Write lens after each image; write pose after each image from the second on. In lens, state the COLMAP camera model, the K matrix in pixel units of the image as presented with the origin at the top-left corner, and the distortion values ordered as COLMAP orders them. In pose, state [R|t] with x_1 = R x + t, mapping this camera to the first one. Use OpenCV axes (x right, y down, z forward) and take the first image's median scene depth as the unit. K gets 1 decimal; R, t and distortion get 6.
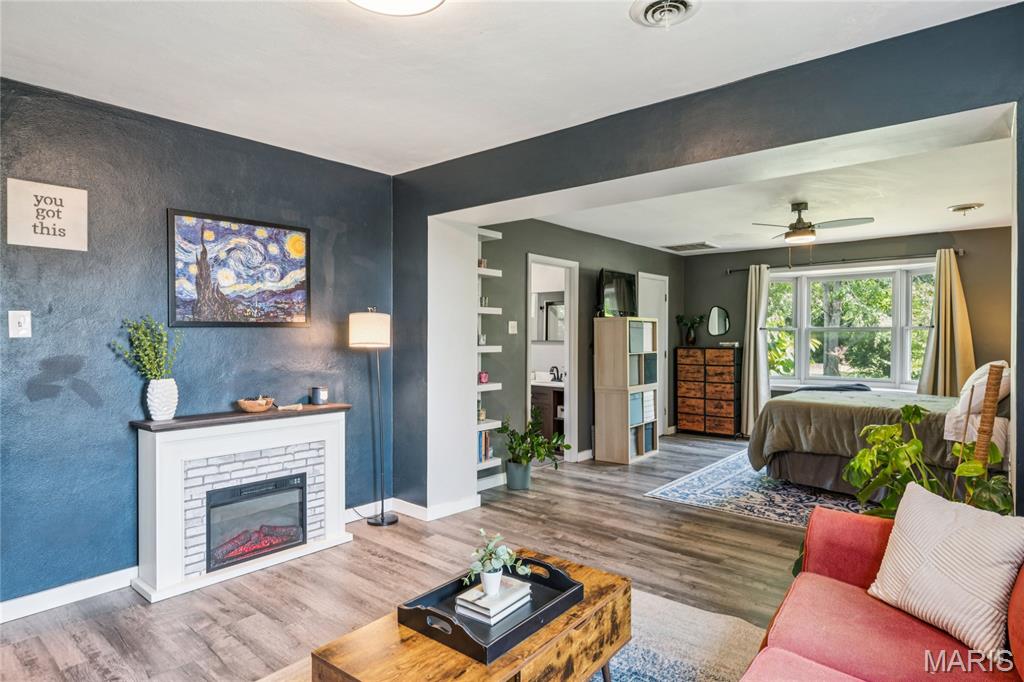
lens RADIAL K [[575.8, 0, 512.0], [0, 575.8, 341.0], [0, 0, 1]] dist [0.000130, 0.000000]
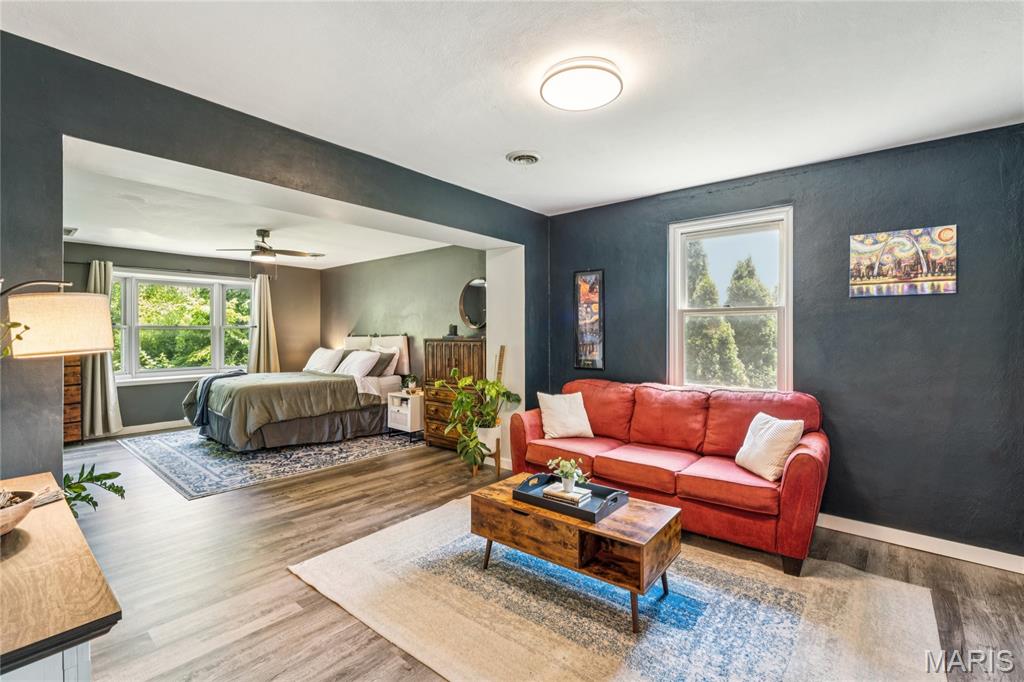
lens RADIAL K [[455.8, 0, 510.1], [0, 455.8, 332.0], [0, 0, 1]] dist [-0.000935, -0.000151]
pose [[-0.002660, 0.000347, 0.999996, -0.601905], [0.006990, 0.999976, -0.000328, -0.009692], [-0.999972, 0.006989, -0.002662, 0.521210]]
